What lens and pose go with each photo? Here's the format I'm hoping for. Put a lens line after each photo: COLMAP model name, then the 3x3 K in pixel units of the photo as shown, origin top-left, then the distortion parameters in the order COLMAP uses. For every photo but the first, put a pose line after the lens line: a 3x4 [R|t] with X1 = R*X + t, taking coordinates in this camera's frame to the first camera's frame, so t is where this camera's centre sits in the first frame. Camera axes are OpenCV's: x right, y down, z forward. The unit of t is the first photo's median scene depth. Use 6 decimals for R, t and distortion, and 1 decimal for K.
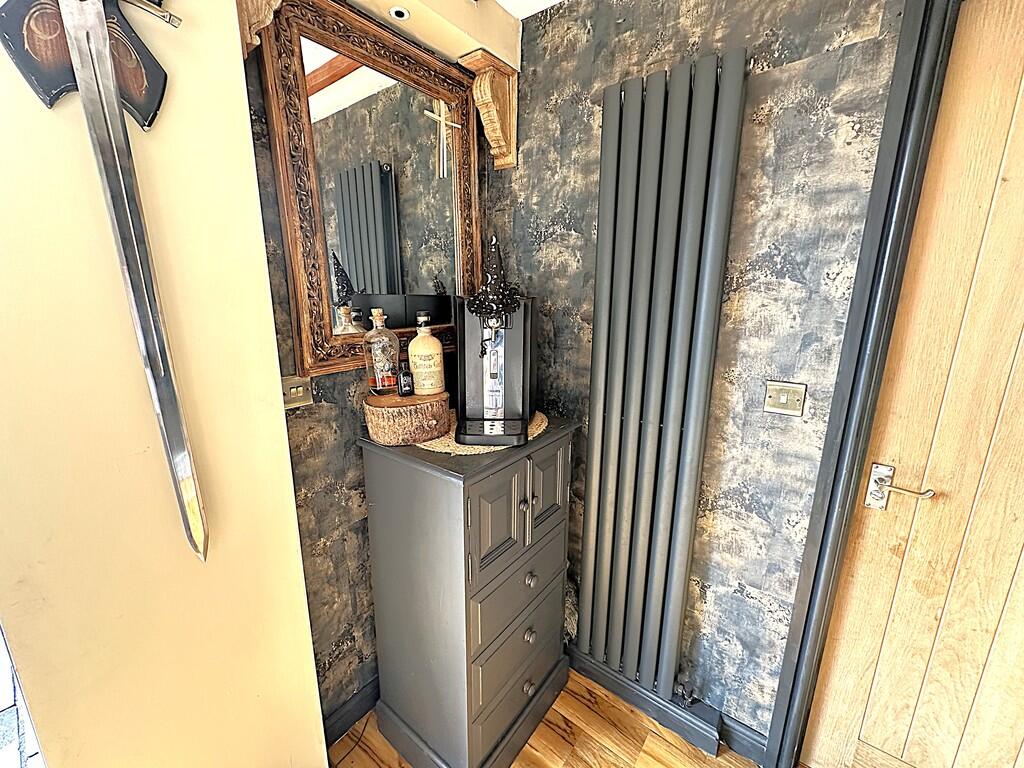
lens RADIAL K [[407.4, 0, 513.1], [0, 407.4, 384.4], [0, 0, 1]] dist [-0.000867, -0.000110]
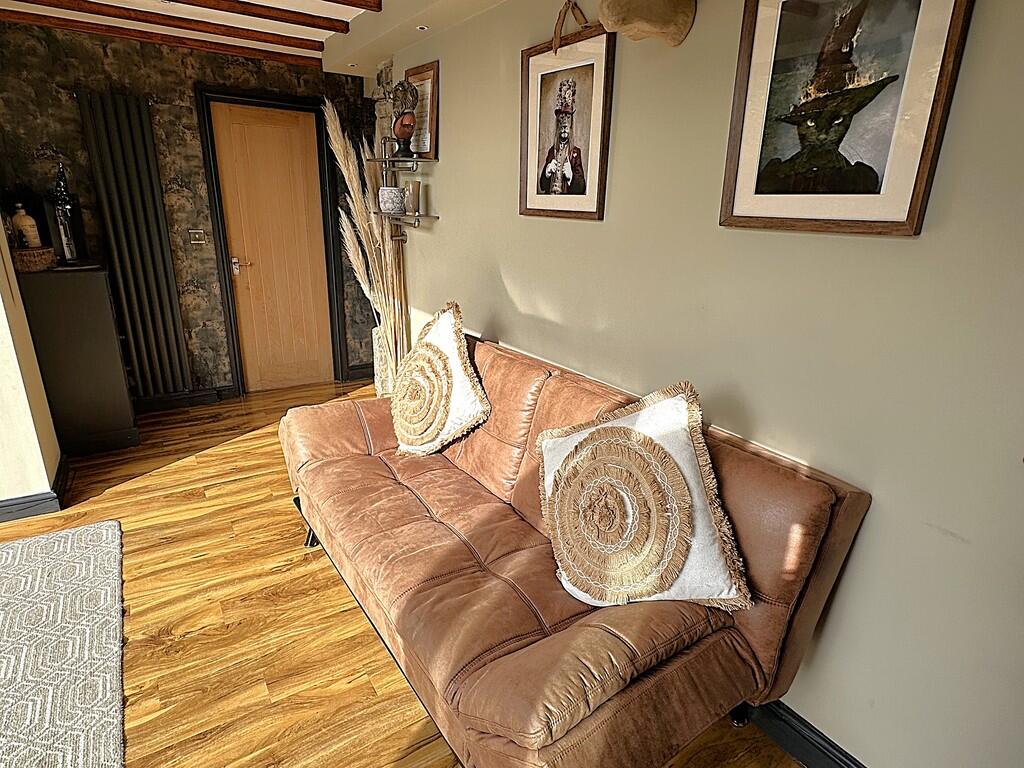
lens RADIAL K [[569.7, 0, 508.5], [0, 569.7, 391.2], [0, 0, 1]] dist [-0.000775, 0.000610]
pose [[0.321058, -0.291666, 0.901029, -2.063750], [0.189490, 0.951941, 0.240626, 0.436149], [-0.927909, 0.093481, 0.360897, -1.878758]]
